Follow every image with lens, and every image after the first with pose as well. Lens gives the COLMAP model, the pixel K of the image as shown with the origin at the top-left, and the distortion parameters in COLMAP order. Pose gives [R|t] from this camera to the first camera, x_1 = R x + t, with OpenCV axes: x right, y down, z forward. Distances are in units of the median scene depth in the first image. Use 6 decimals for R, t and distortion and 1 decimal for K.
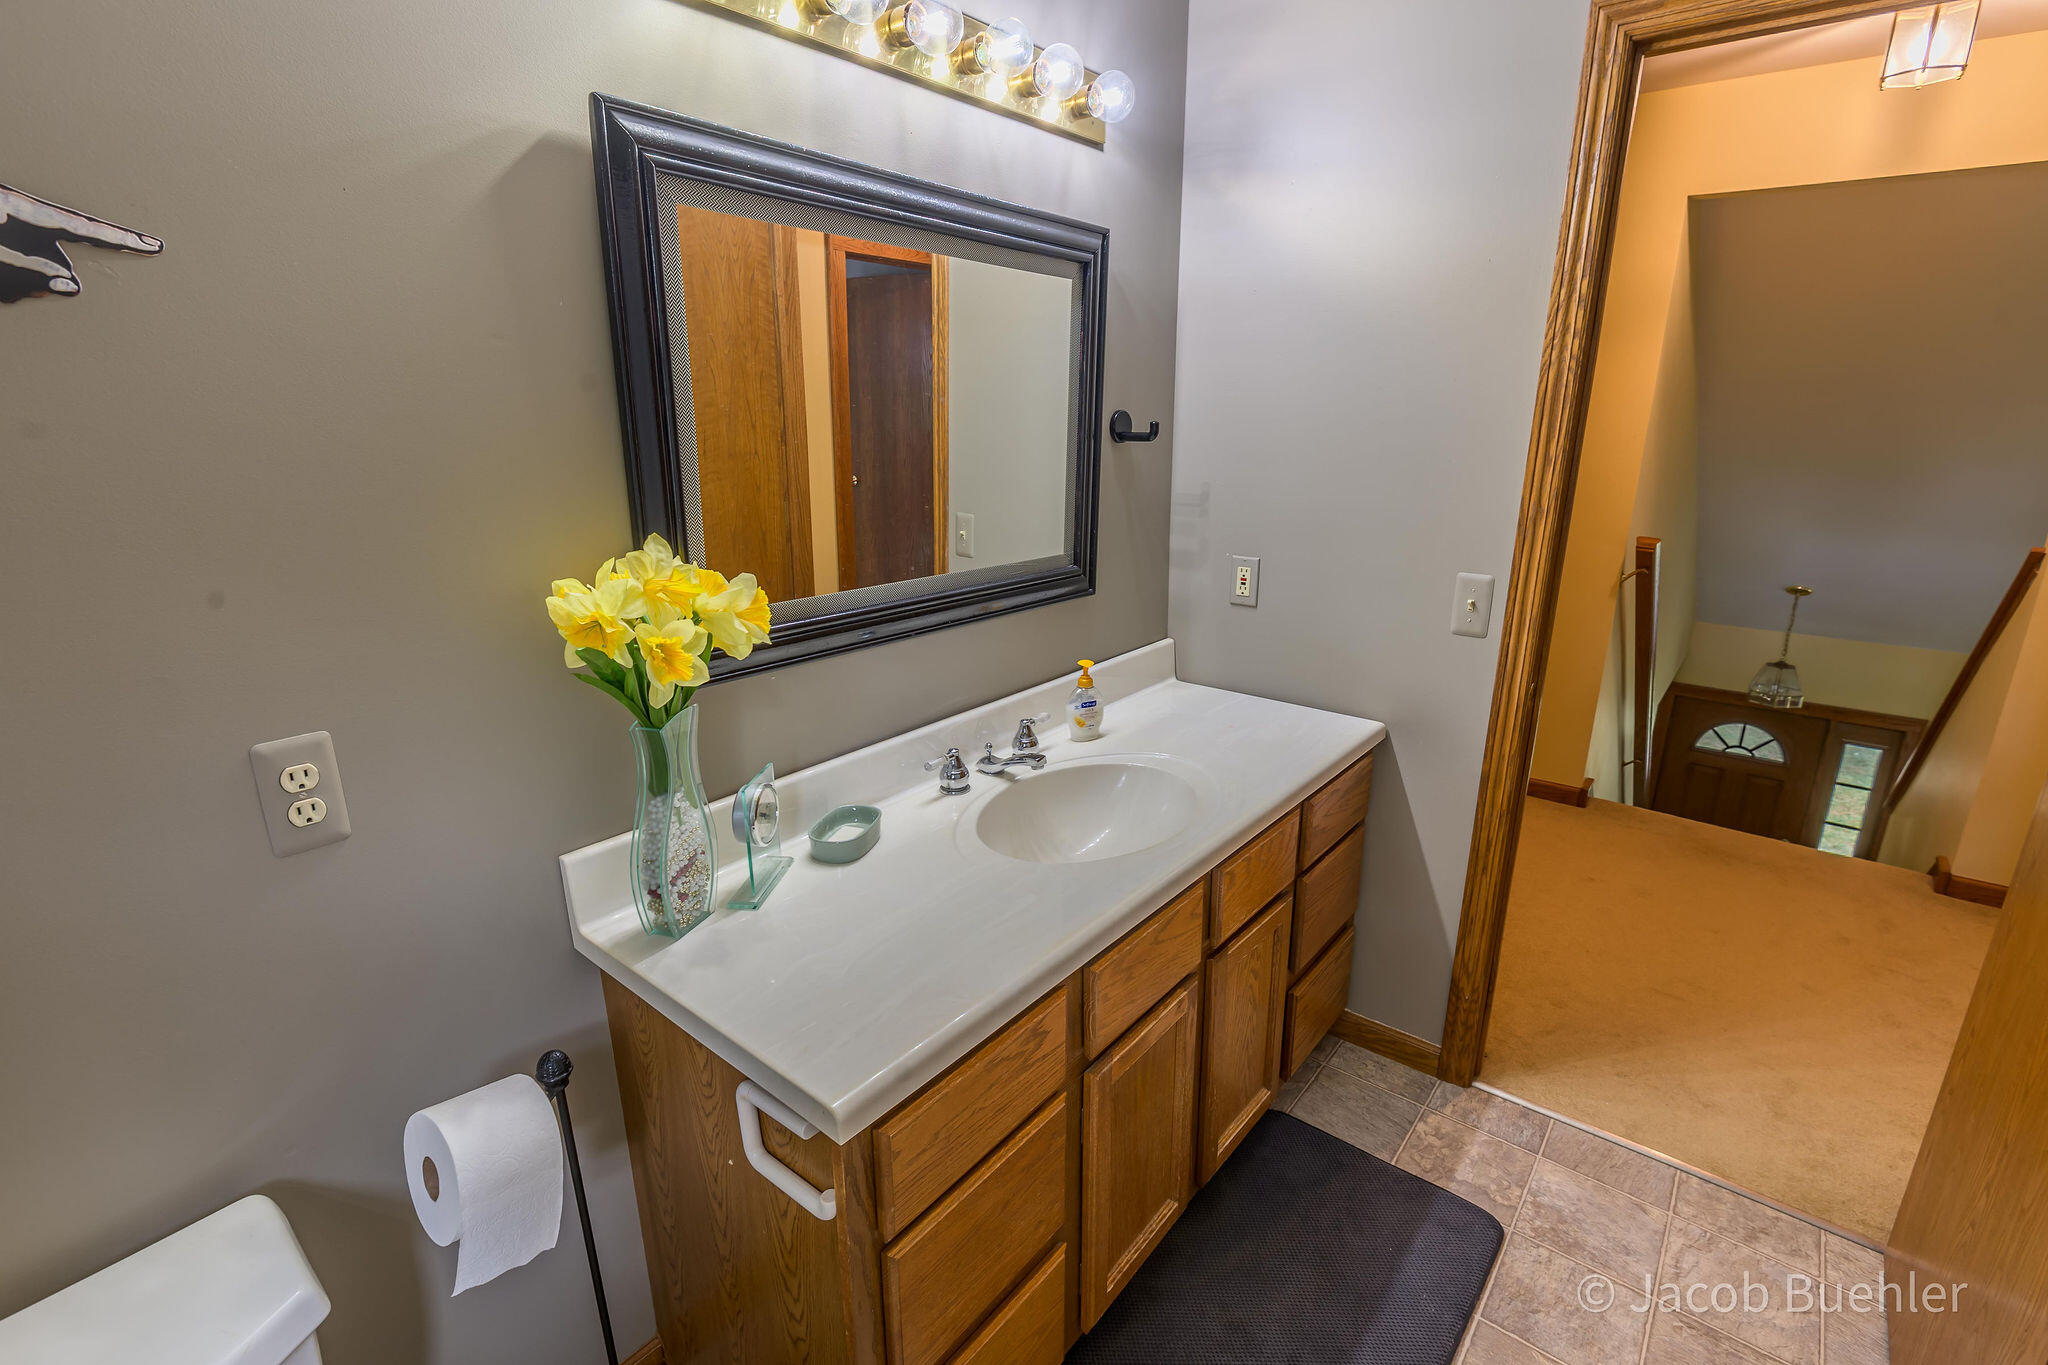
lens RADIAL K [[937.7, 0, 1020.0], [0, 937.7, 680.9], [0, 0, 1]] dist [0.000134, -0.006353]
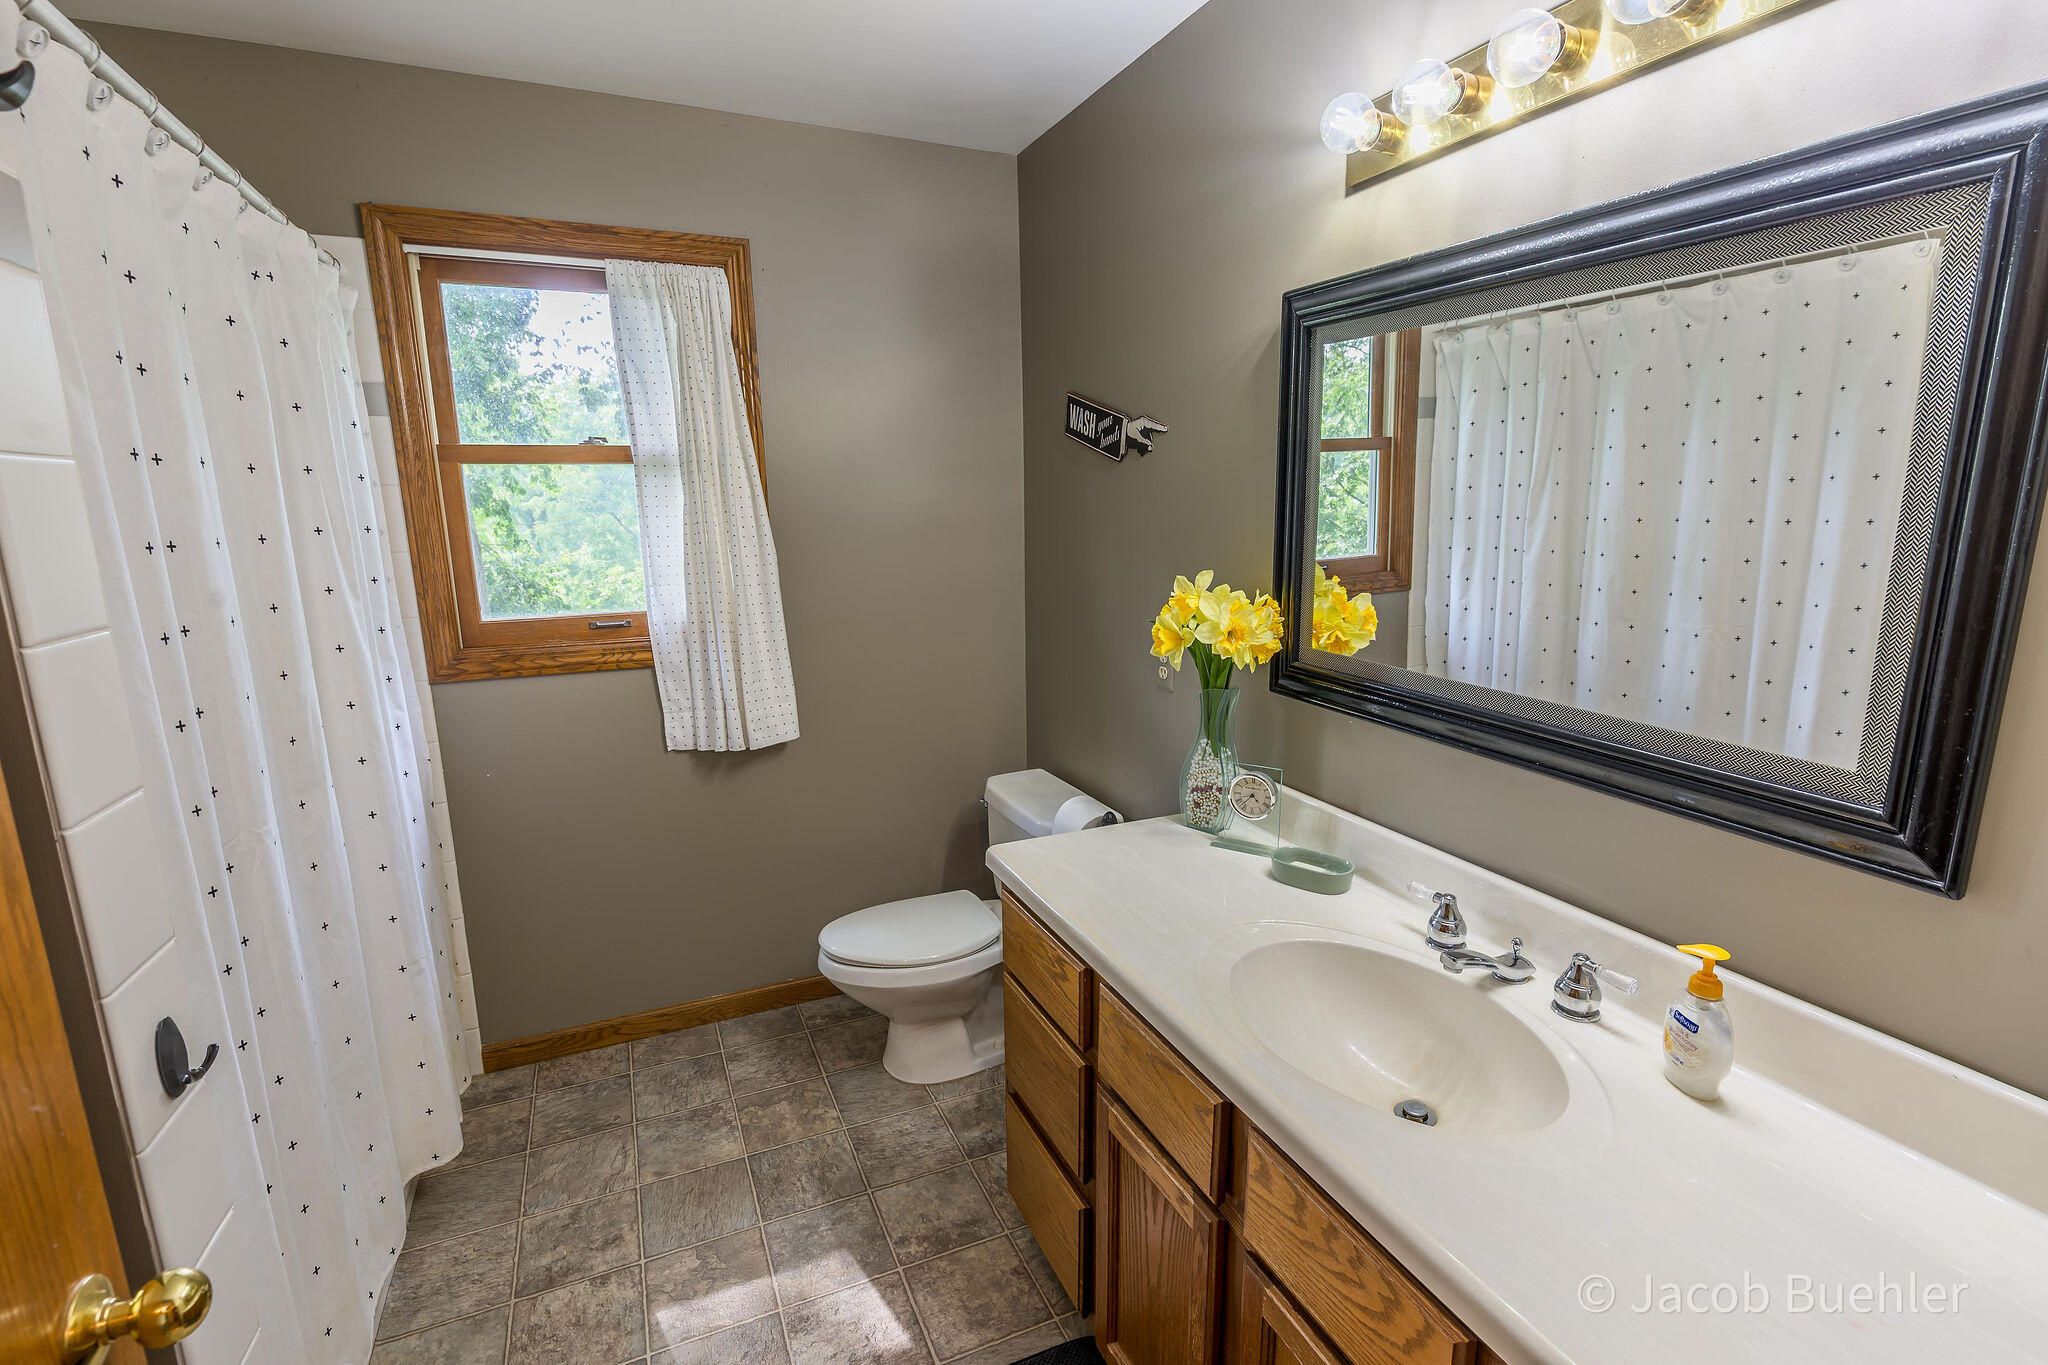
lens RADIAL K [[937.7, 0, 1022.4], [0, 937.7, 680.5], [0, 0, 1]] dist [0.000134, -0.006353]
pose [[-0.449714, 0.174109, -0.876039, 1.252374], [-0.244482, 0.919362, 0.308224, -0.419508], [0.859061, 0.352788, -0.370883, 1.461411]]
